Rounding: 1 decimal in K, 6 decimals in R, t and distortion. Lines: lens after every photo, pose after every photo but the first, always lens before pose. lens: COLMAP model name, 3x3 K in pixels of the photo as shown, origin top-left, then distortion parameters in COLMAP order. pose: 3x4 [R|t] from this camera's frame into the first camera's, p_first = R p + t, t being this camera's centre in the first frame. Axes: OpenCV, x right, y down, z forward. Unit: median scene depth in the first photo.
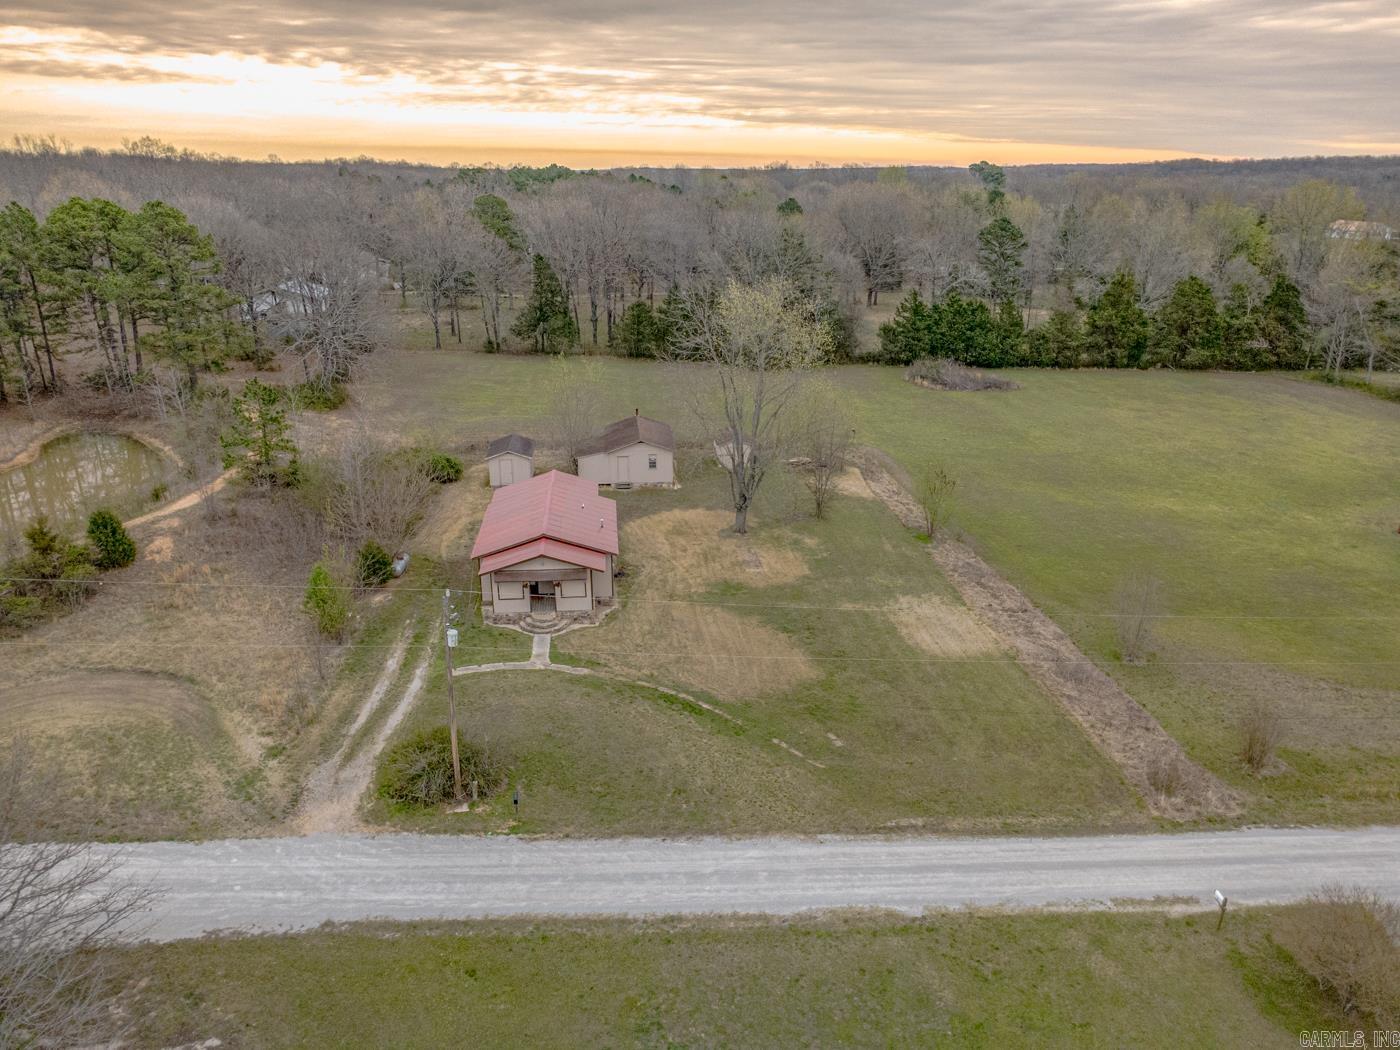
lens RADIAL K [[982.0, 0, 700.0], [0, 982.0, 525.0], [0, 0, 1]] dist [0.003458, 0.001175]
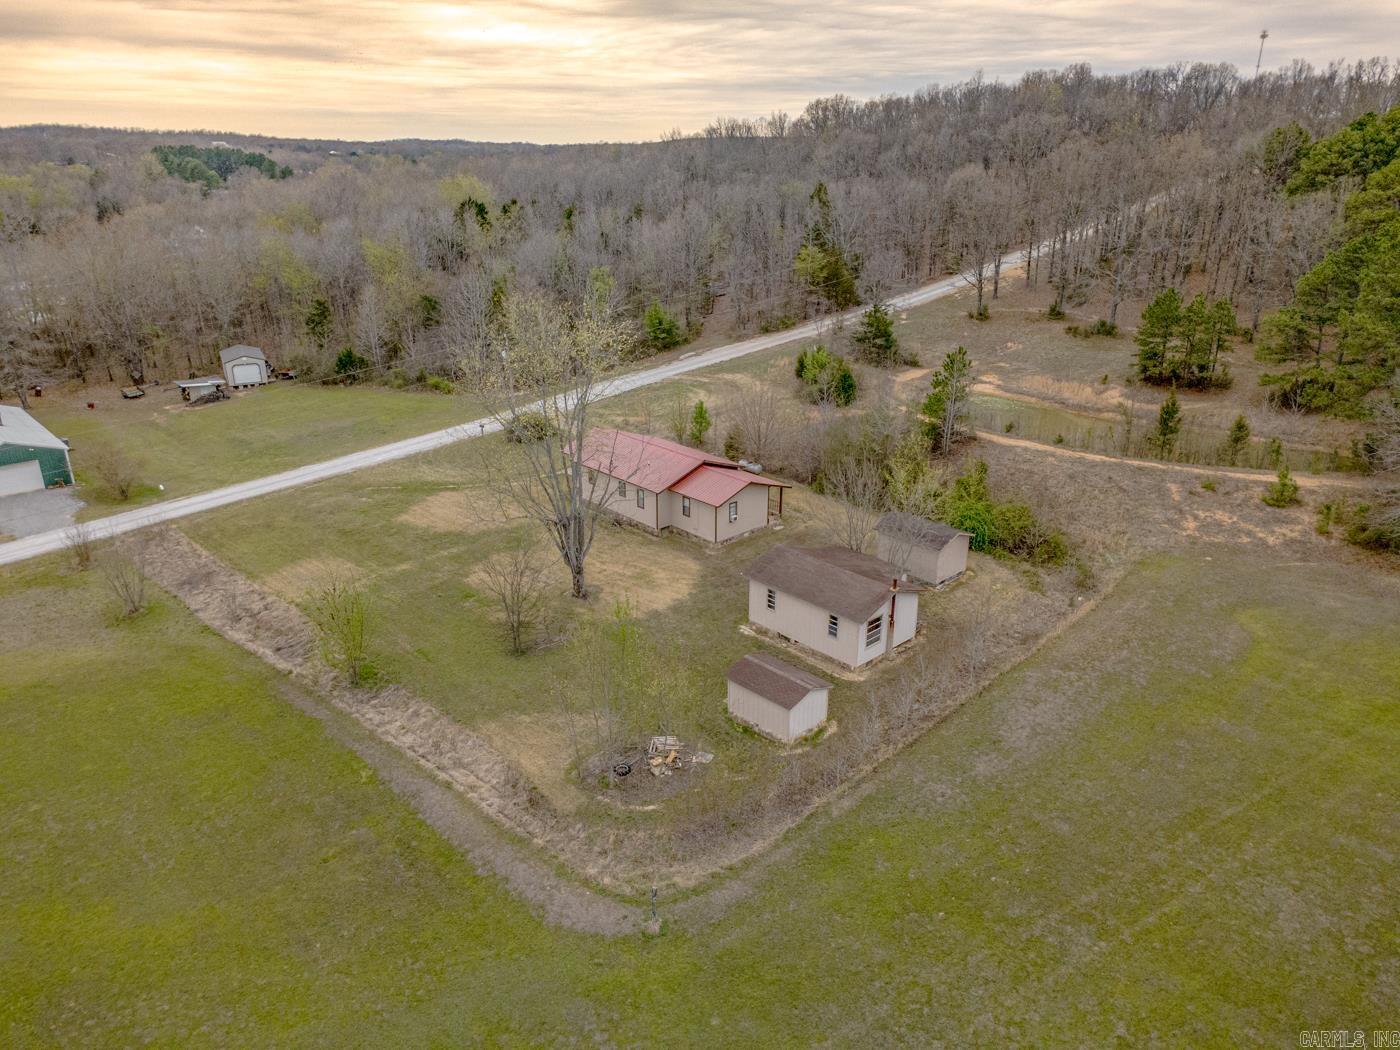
lens RADIAL K [[971.3, 0, 697.2], [0, 971.3, 547.9], [0, 0, 1]] dist [0.002556, -0.001314]
pose [[-0.793256, 0.233250, -0.562441, 0.557208], [-0.207938, 0.764409, 0.610280, -0.734175], [0.572283, 0.601061, -0.557870, 1.995979]]
